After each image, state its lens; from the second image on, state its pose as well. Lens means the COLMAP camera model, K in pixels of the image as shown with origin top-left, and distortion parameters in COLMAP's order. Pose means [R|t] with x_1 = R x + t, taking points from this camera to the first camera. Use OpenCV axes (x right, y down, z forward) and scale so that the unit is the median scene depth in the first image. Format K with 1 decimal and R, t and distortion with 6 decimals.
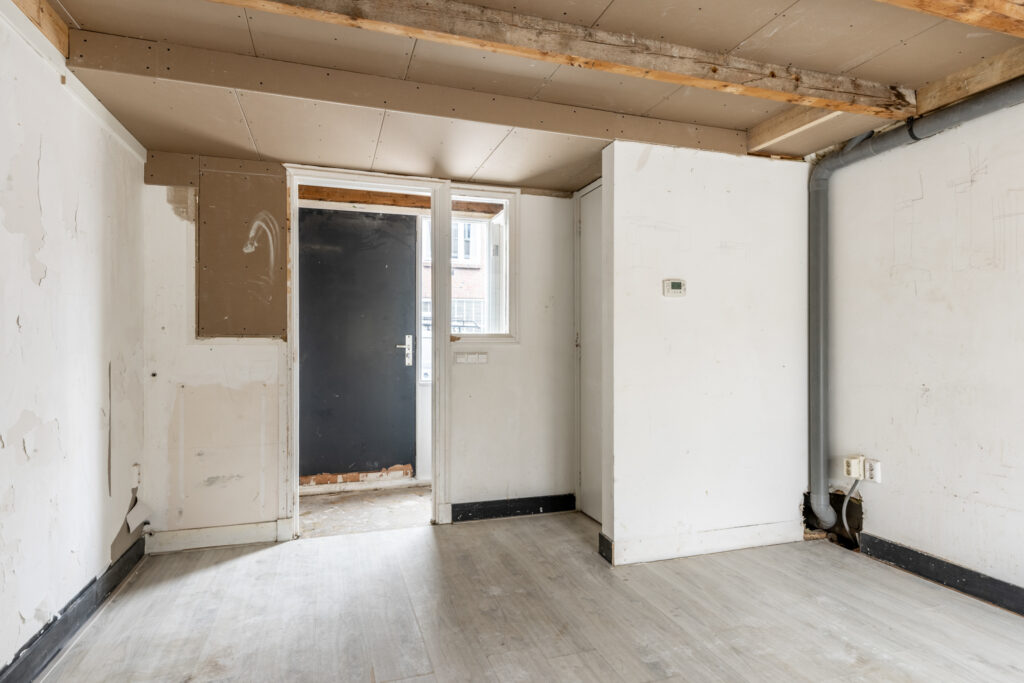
lens RADIAL K [[592.7, 0, 532.1], [0, 592.7, 356.8], [0, 0, 1]] dist [0.006672, -0.001275]
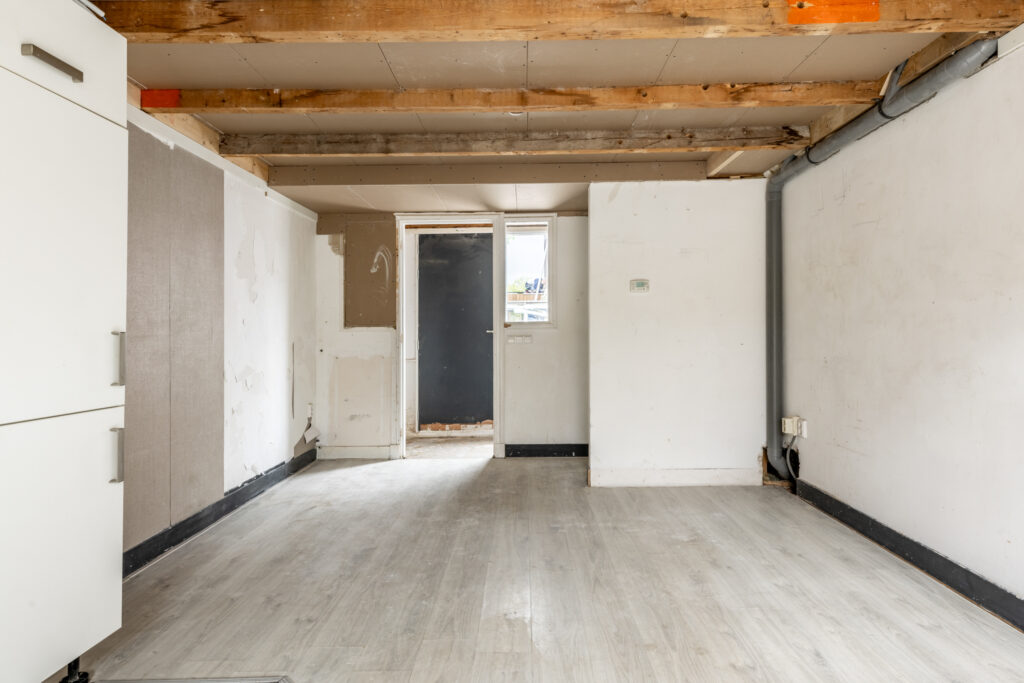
lens RADIAL K [[592.7, 0, 509.6], [0, 592.7, 334.8], [0, 0, 1]] dist [0.006672, -0.001275]
pose [[0.938174, -0.009139, -0.346044, 0.429012], [0.005535, 0.999920, -0.011403, 0.008682], [0.346120, 0.008783, 0.938149, -0.365815]]
